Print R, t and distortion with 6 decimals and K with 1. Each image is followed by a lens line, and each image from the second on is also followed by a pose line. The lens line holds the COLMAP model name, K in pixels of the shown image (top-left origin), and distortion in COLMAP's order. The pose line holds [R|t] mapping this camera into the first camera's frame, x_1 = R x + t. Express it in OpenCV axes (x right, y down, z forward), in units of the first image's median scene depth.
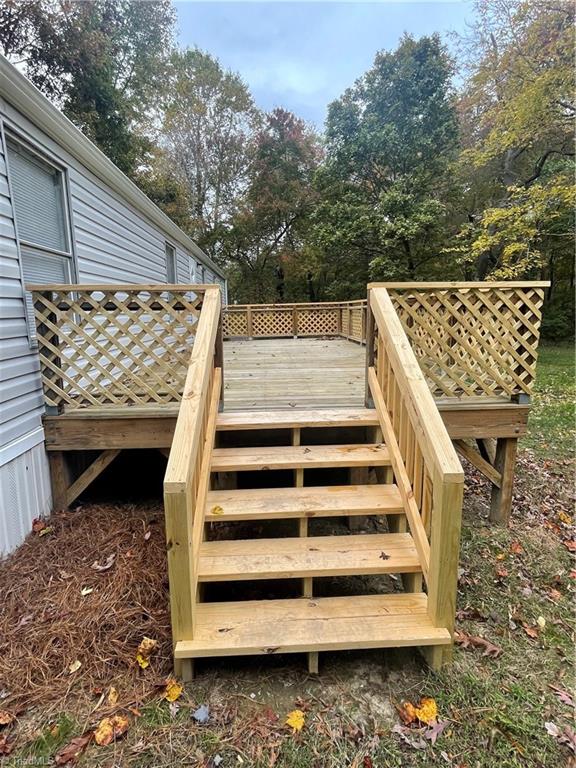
lens RADIAL K [[373.5, 0, 288.0], [0, 373.5, 384.0], [0, 0, 1]] dist [-0.001302, -0.000103]
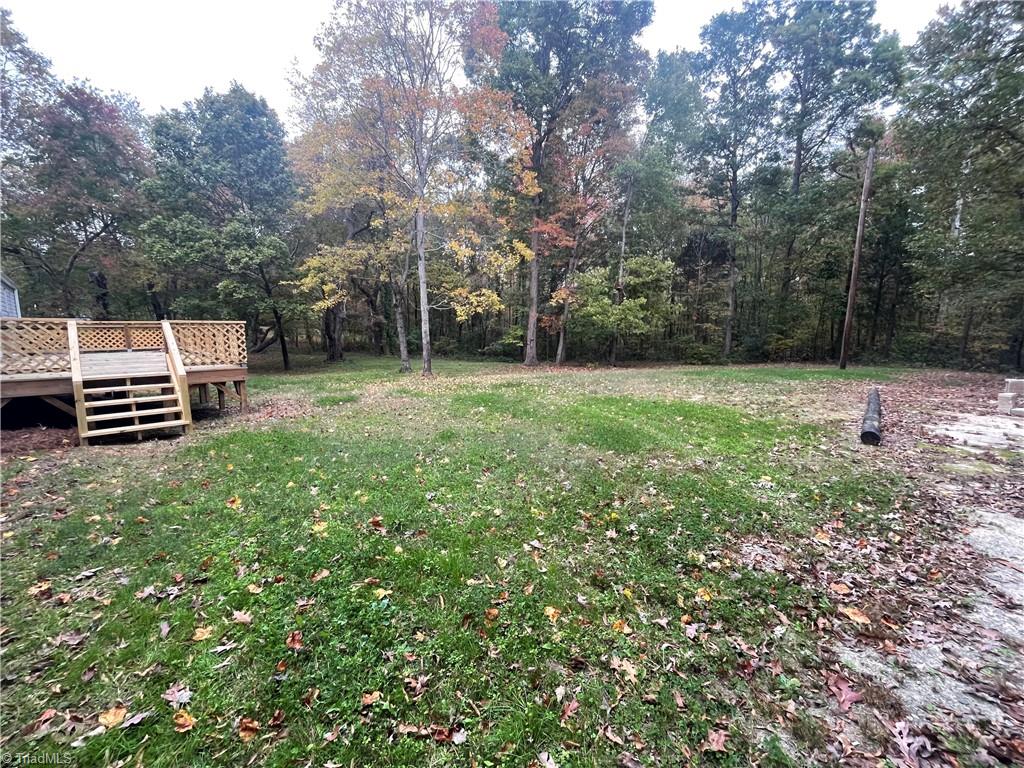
lens RADIAL K [[413.8, 0, 512.0], [0, 413.8, 384.0], [0, 0, 1]] dist [0.003041, 0.000056]
pose [[0.729579, -0.077731, 0.679464, 0.002821], [0.115810, 0.993213, -0.010728, 0.088487], [-0.674019, 0.086516, 0.733630, -0.504466]]
